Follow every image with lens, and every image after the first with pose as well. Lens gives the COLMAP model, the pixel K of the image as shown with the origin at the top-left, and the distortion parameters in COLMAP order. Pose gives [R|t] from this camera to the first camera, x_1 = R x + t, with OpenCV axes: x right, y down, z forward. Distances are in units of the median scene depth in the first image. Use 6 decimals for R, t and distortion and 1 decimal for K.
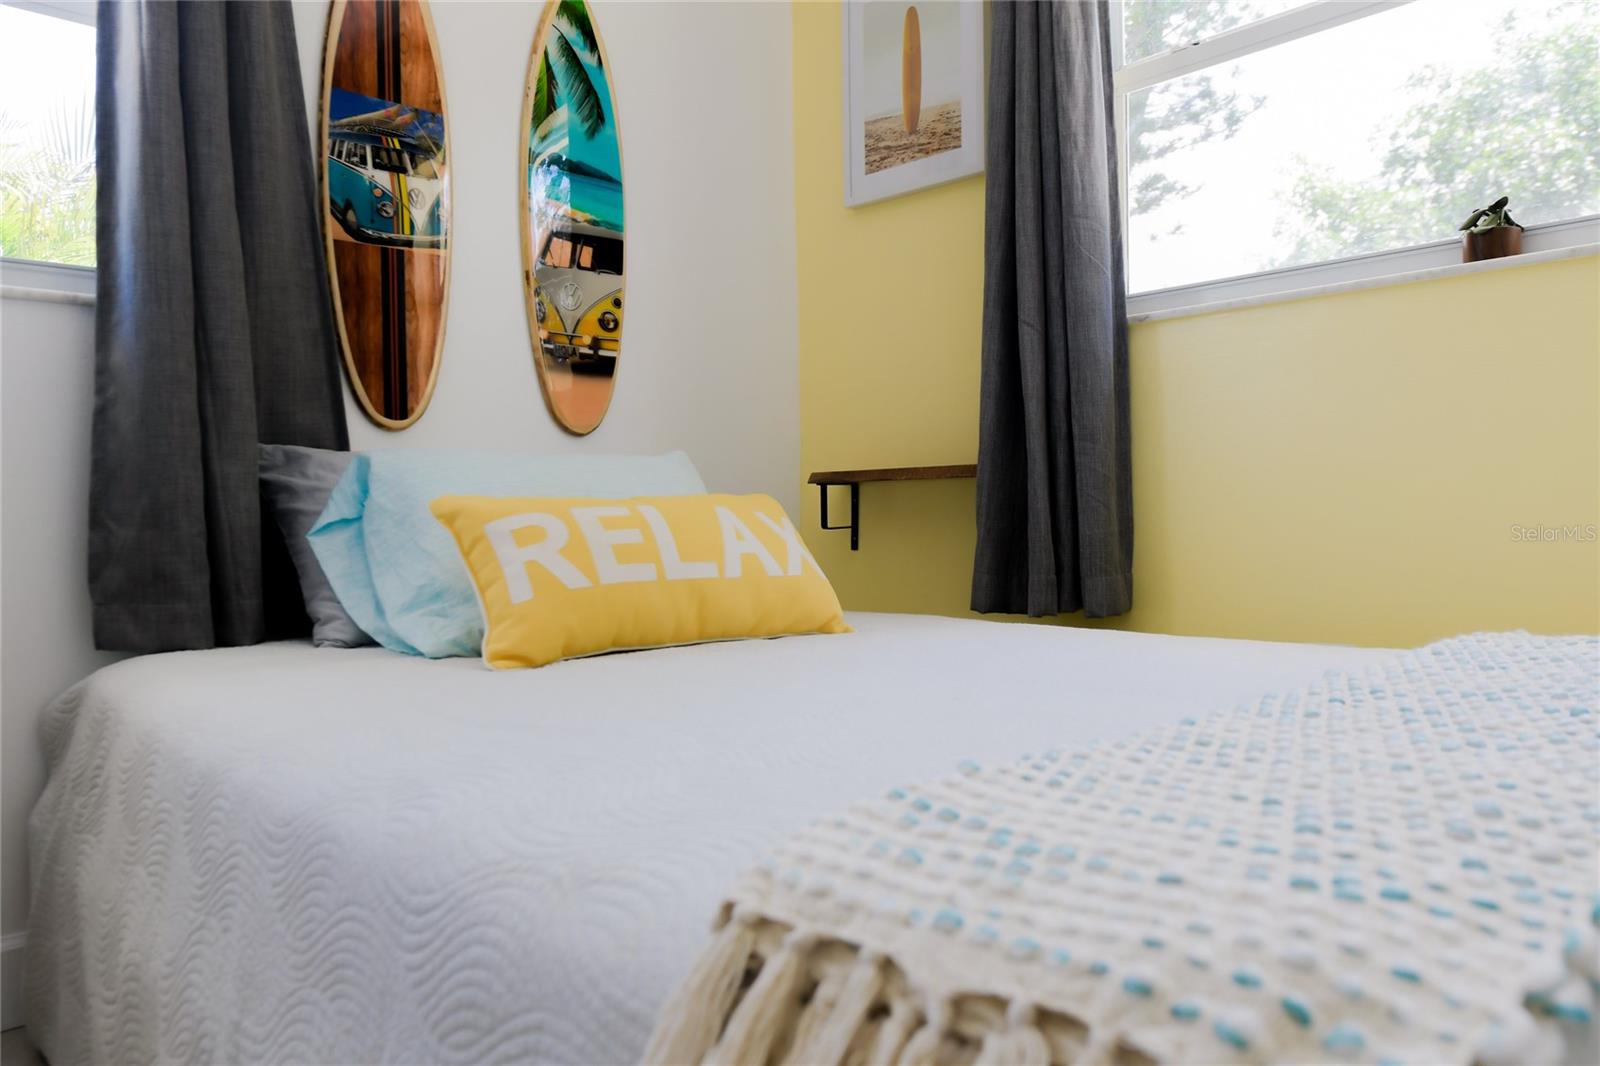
lens RADIAL K [[1135.4, 0, 824.8], [0, 1135.4, 535.1], [0, 0, 1]] dist [-0.005173, -0.003547]
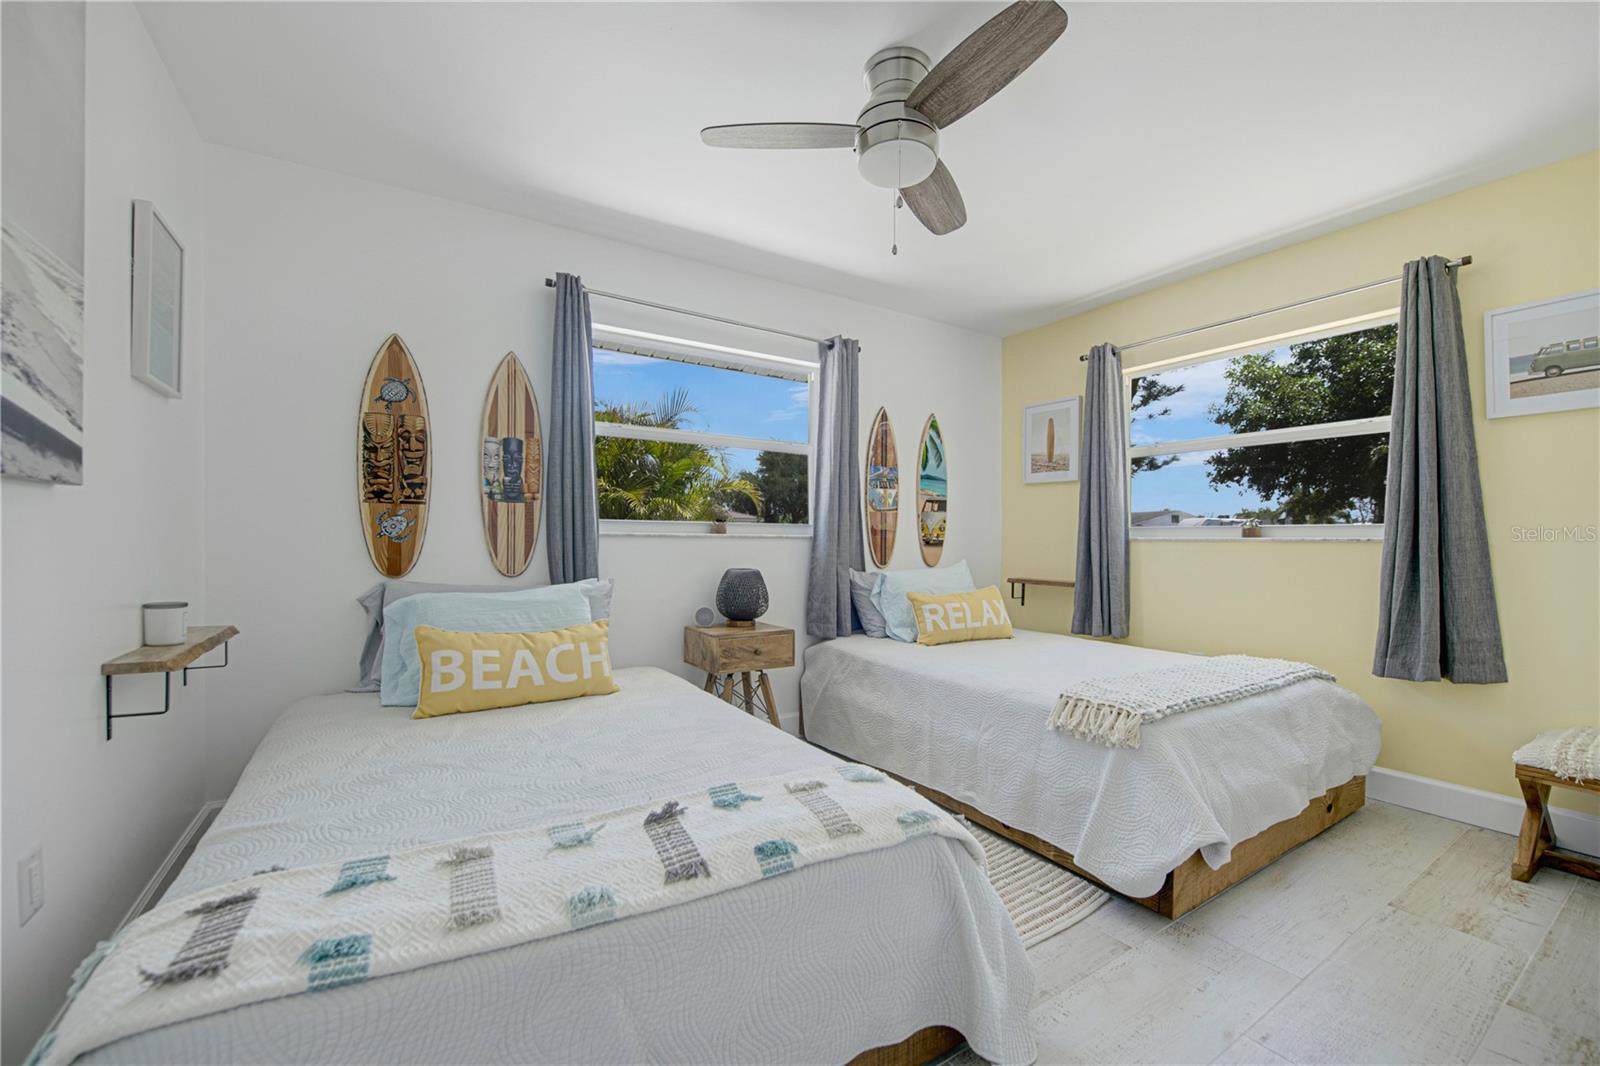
lens RADIAL K [[659.8, 0, 804.3], [0, 659.8, 548.2], [0, 0, 1]] dist [-0.015440, -0.000672]
pose [[0.978376, 0.021395, -0.205727, -0.199244], [-0.022510, 0.999742, -0.003082, -0.130897], [0.205608, 0.007647, 0.978605, -0.809152]]
